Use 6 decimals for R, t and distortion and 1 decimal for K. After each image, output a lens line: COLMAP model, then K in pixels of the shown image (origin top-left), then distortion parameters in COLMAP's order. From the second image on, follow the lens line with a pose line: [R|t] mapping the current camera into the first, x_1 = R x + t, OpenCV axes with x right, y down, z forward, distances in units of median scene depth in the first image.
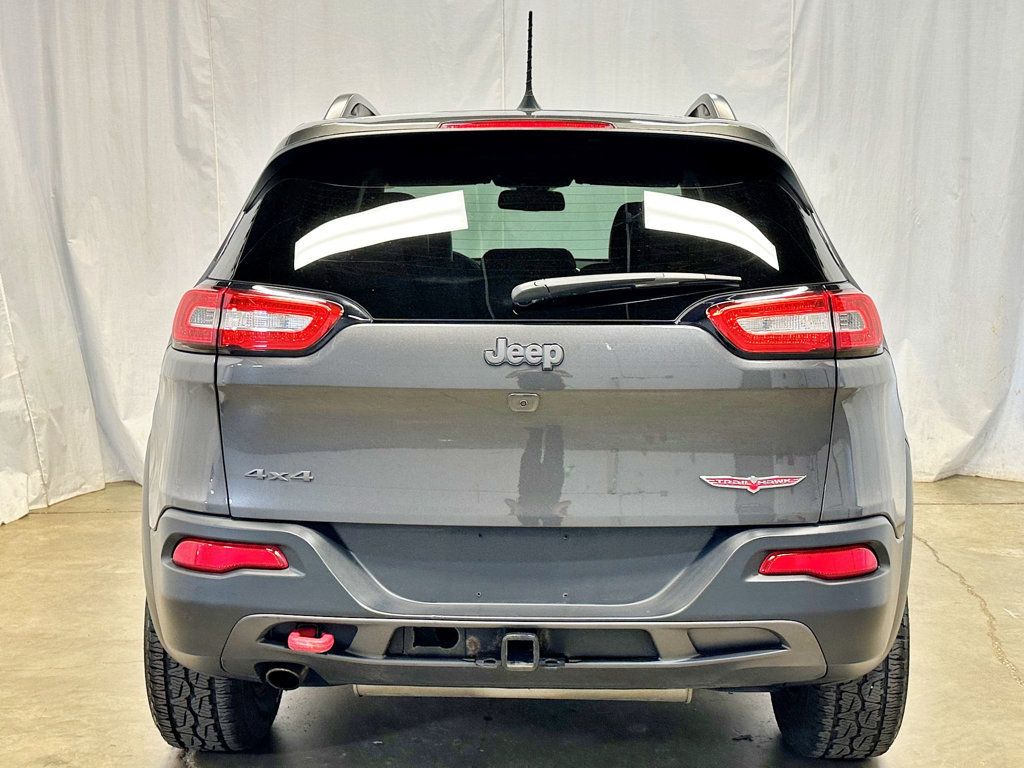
lens RADIAL K [[1345.8, 0, 512.0], [0, 1345.8, 384.0], [0, 0, 1]] dist [0.105937, -0.082483]
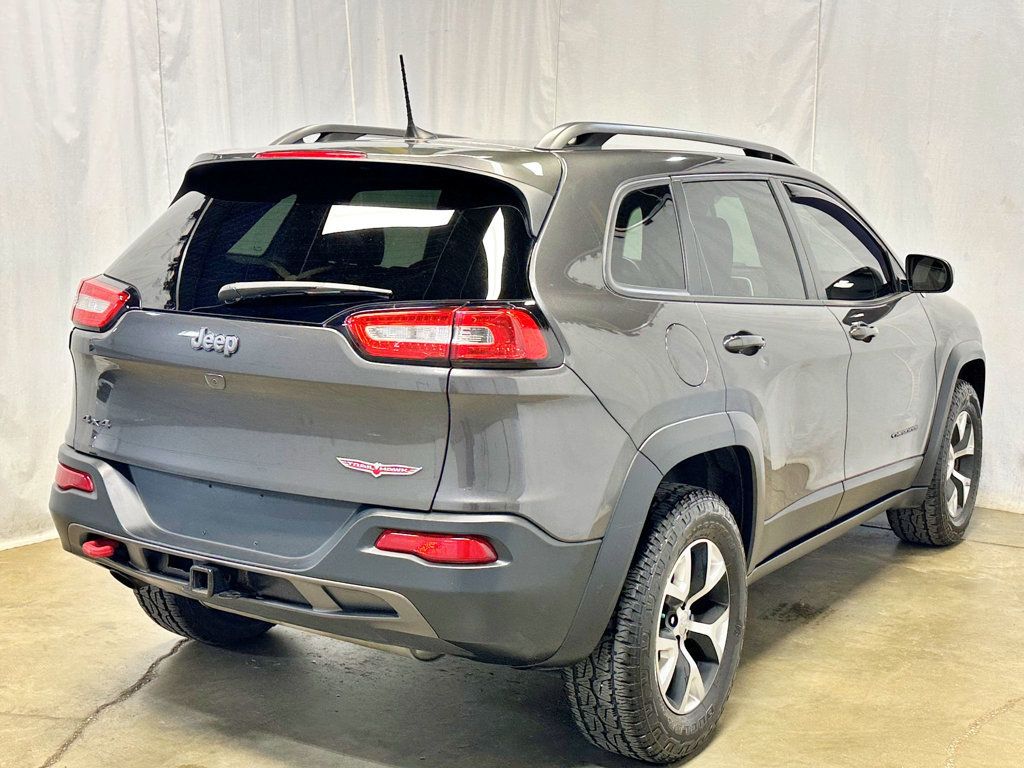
lens RADIAL K [[1345.8, 0, 512.0], [0, 1345.8, 384.0], [0, 0, 1]] dist [0.105937, -0.082483]
pose [[0.853932, 0.086567, -0.513134, 0.525271], [-0.083731, 0.996075, 0.028699, -0.025296], [0.513605, 0.018458, 0.857828, 0.042524]]
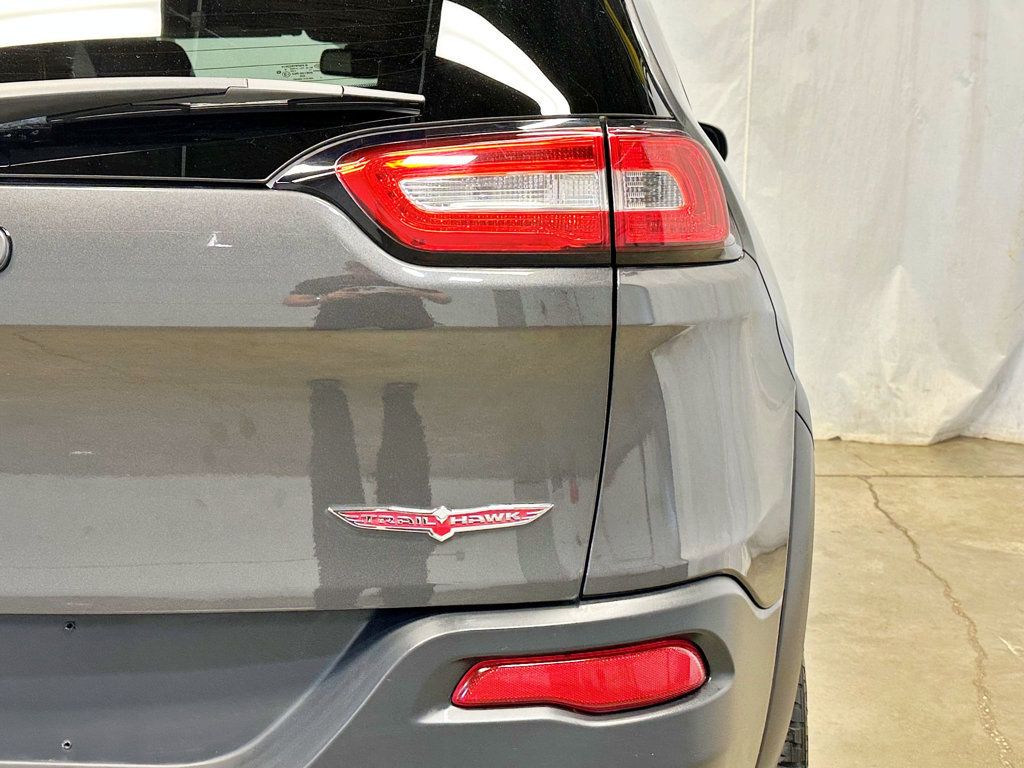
lens RADIAL K [[1404.7, 0, 512.0], [0, 1404.7, 384.0], [0, 0, 1]] dist [0.119939, -0.133766]
pose [[0.999939, 0.008934, -0.006552, 0.126379], [-0.008627, 0.998925, 0.045556, 0.000468], [0.006952, -0.045497, 0.998940, 0.302817]]
